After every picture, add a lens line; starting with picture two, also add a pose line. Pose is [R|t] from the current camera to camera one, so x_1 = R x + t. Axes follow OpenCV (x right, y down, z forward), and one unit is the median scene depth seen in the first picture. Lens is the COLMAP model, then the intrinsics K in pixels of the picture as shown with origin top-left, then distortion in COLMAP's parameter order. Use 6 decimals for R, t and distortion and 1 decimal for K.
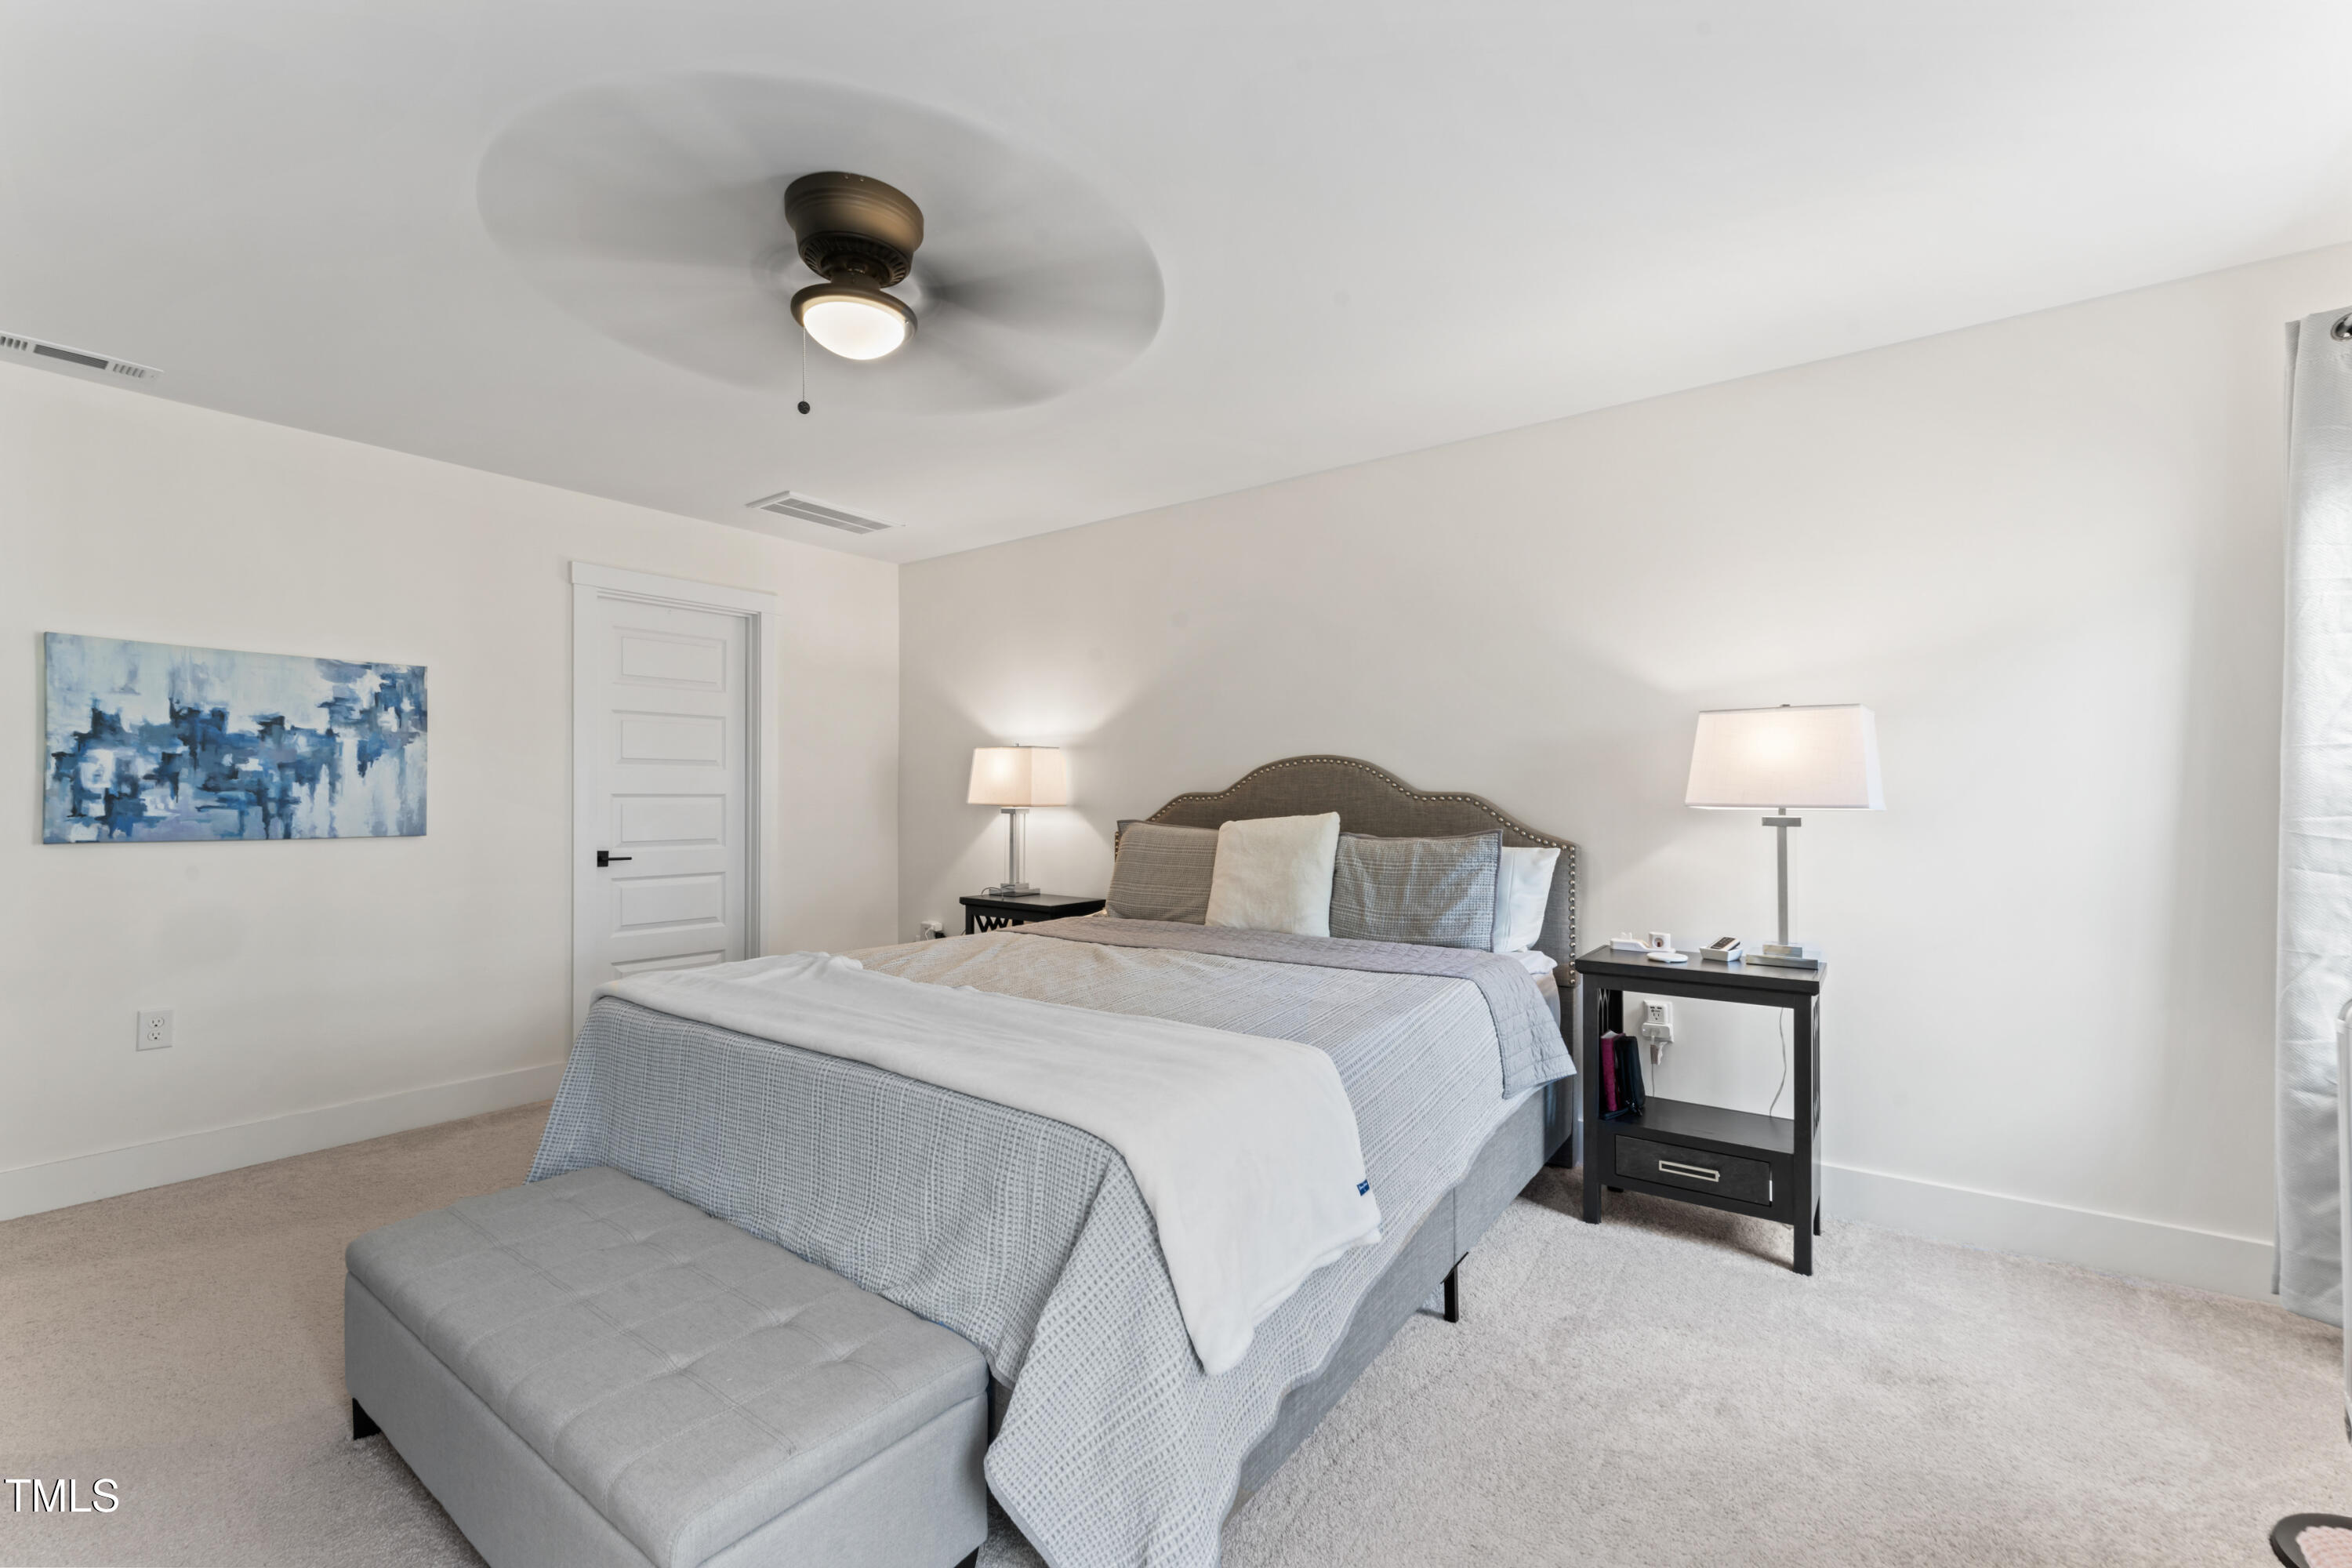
lens RADIAL K [[986.7, 0, 1179.2], [0, 986.7, 795.1], [0, 0, 1]] dist [-0.002120, 0.000054]
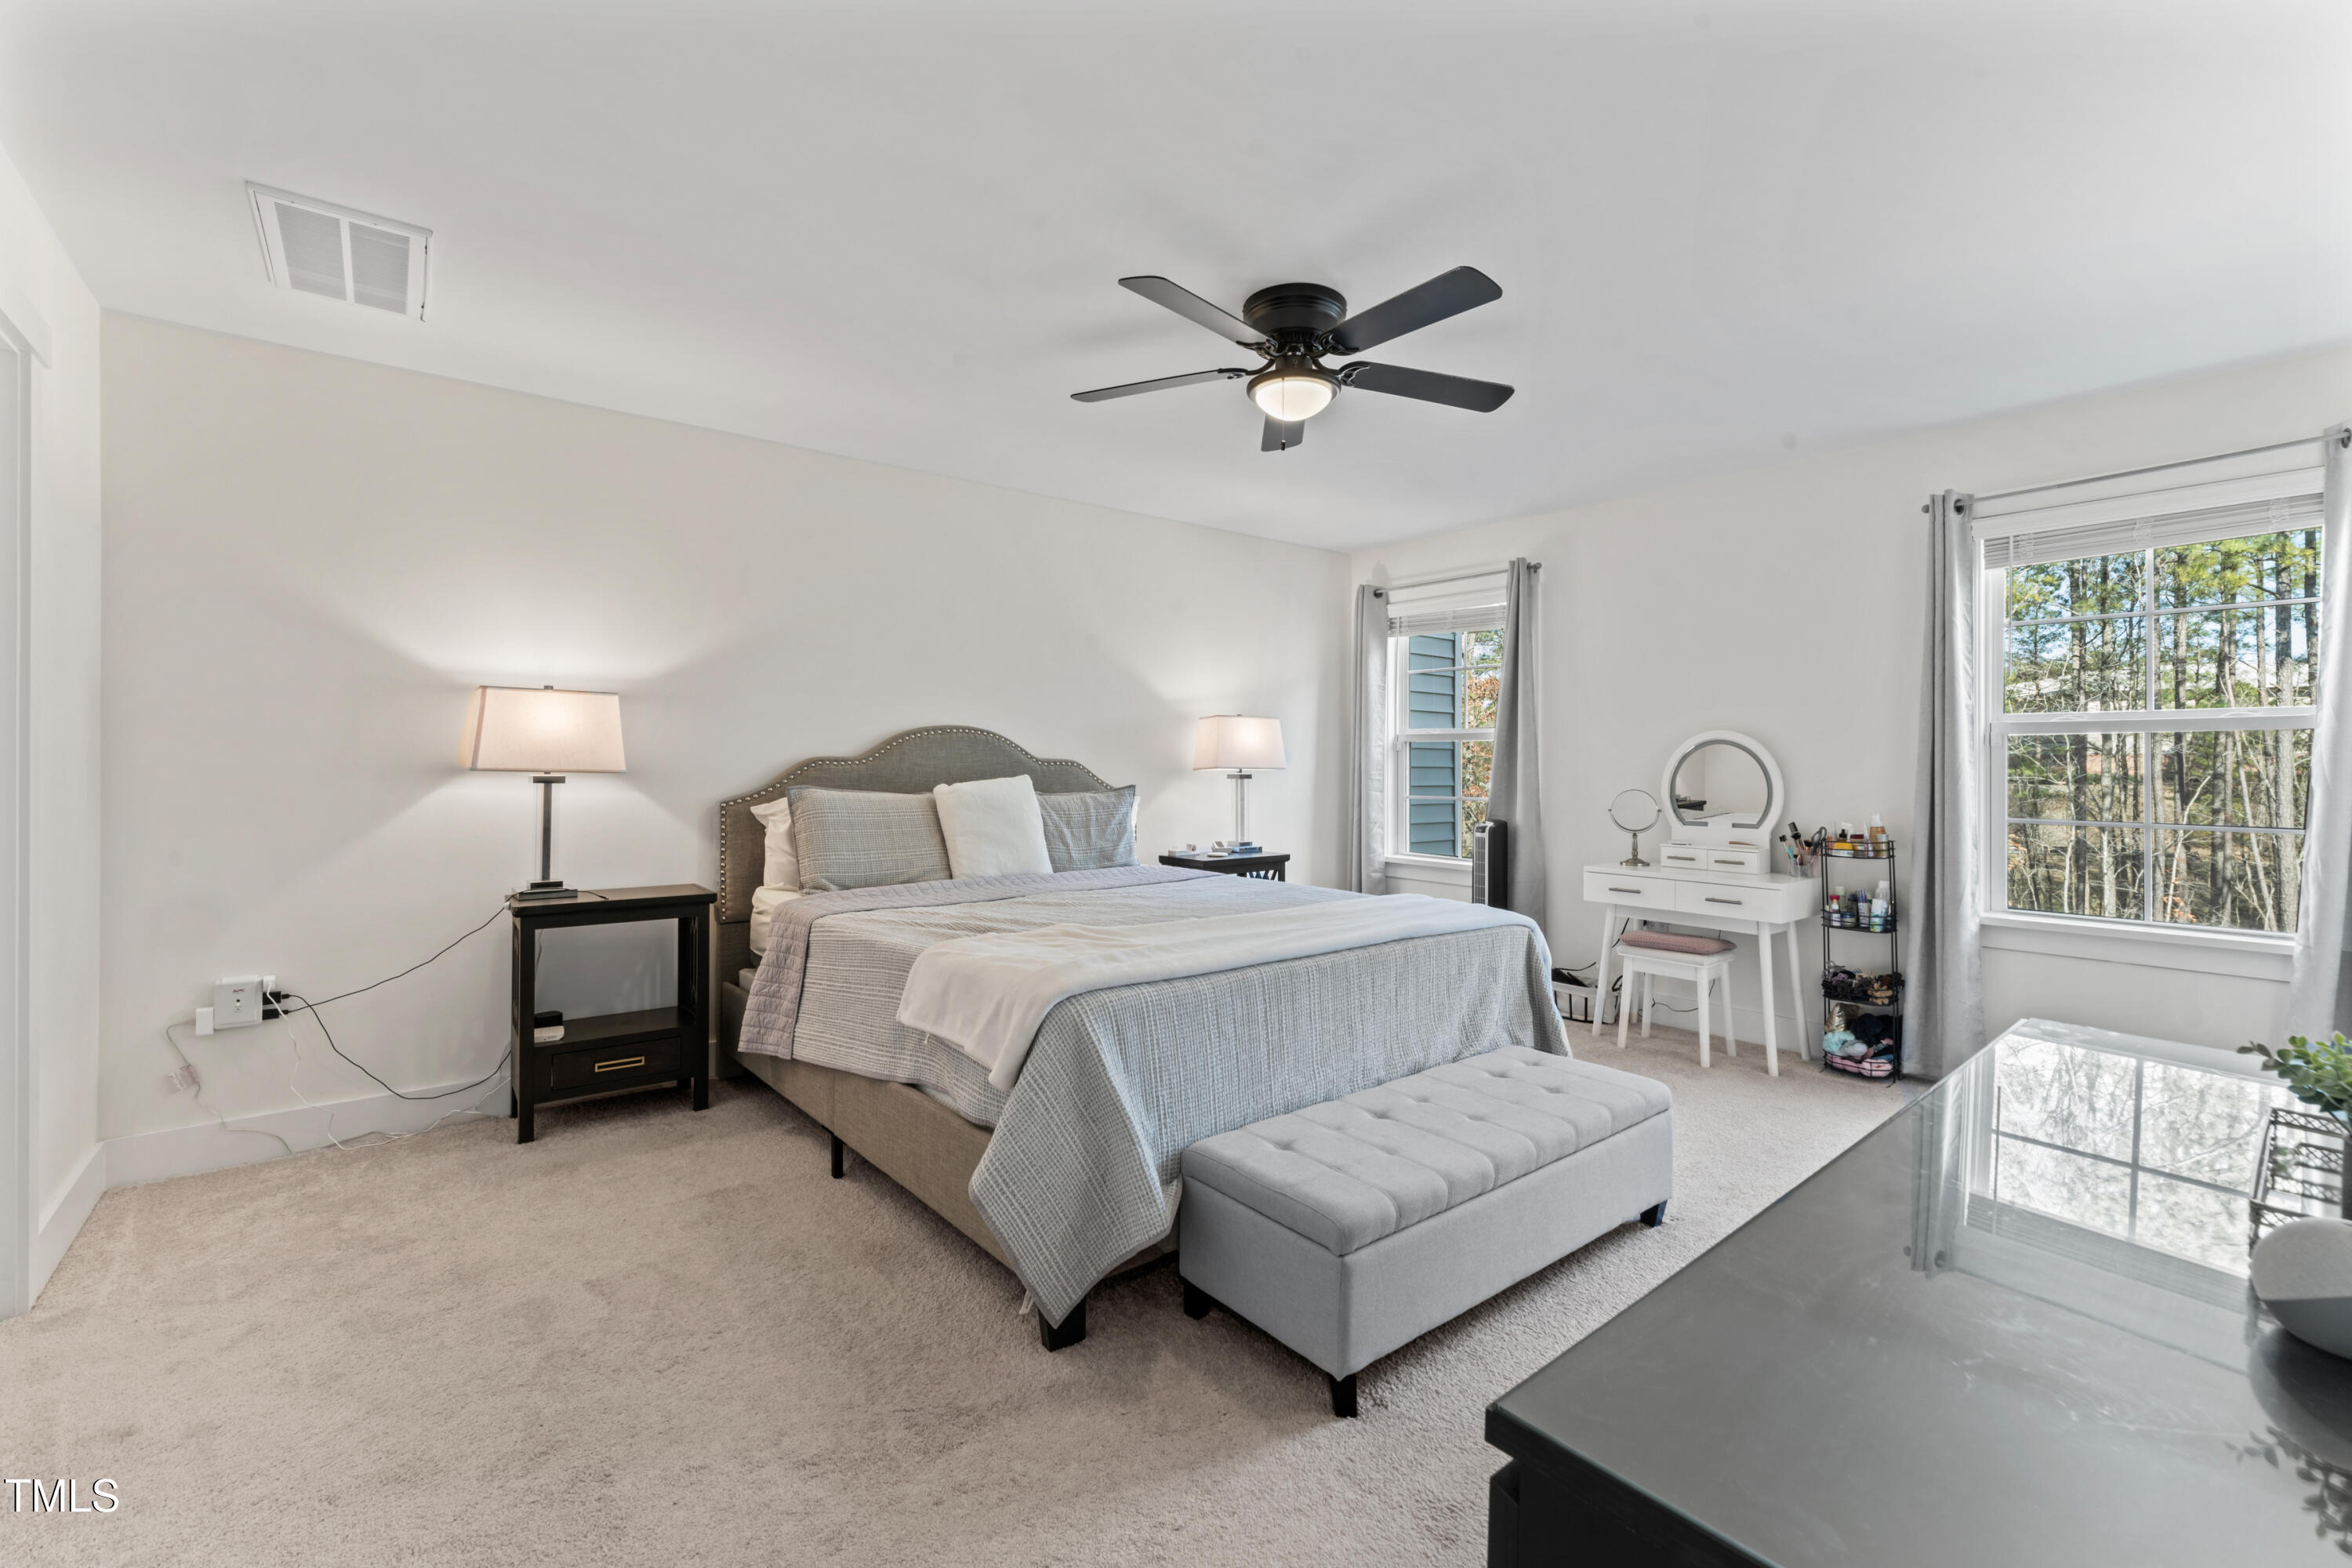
lens RADIAL K [[1005.2, 0, 1176.0], [0, 1005.2, 784.0], [0, 0, 1]] dist [-0.003379, -0.000466]
pose [[0.260108, -0.022936, 0.965307, -1.049054], [-0.009159, 0.999614, 0.026219, -0.006003], [-0.965536, -0.015661, 0.259797, 0.511950]]
